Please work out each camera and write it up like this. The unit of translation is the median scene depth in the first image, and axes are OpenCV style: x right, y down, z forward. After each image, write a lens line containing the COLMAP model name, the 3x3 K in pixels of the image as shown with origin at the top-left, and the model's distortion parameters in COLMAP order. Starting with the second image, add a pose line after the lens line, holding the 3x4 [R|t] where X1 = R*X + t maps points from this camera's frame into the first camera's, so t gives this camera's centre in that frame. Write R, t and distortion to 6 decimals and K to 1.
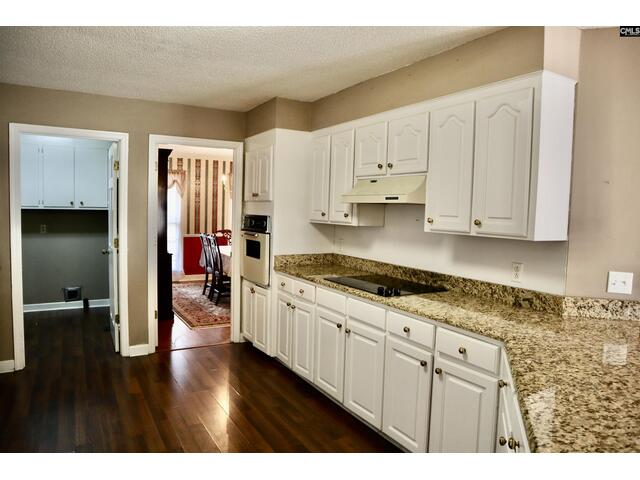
lens RADIAL K [[452.5, 0, 318.9], [0, 452.5, 242.7], [0, 0, 1]] dist [-0.073232, 0.021069]
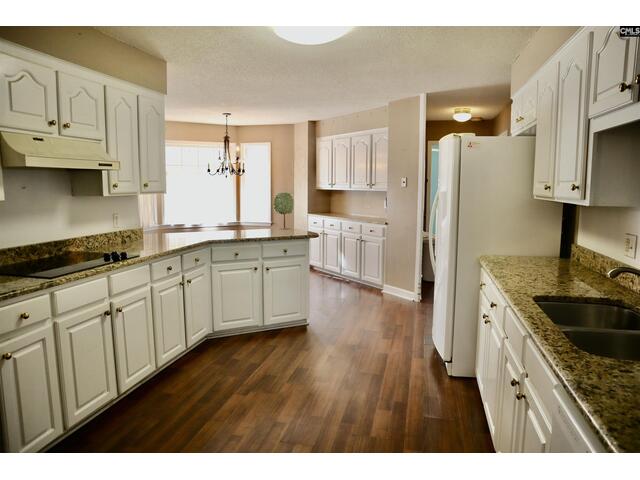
lens RADIAL K [[452.5, 0, 318.8], [0, 452.5, 240.9], [0, 0, 1]] dist [-0.073232, 0.021069]
pose [[-0.727448, -0.114769, 0.676496, -0.850661], [0.028717, 0.979956, 0.197132, -0.112207], [-0.685561, 0.162831, -0.709572, 1.381656]]
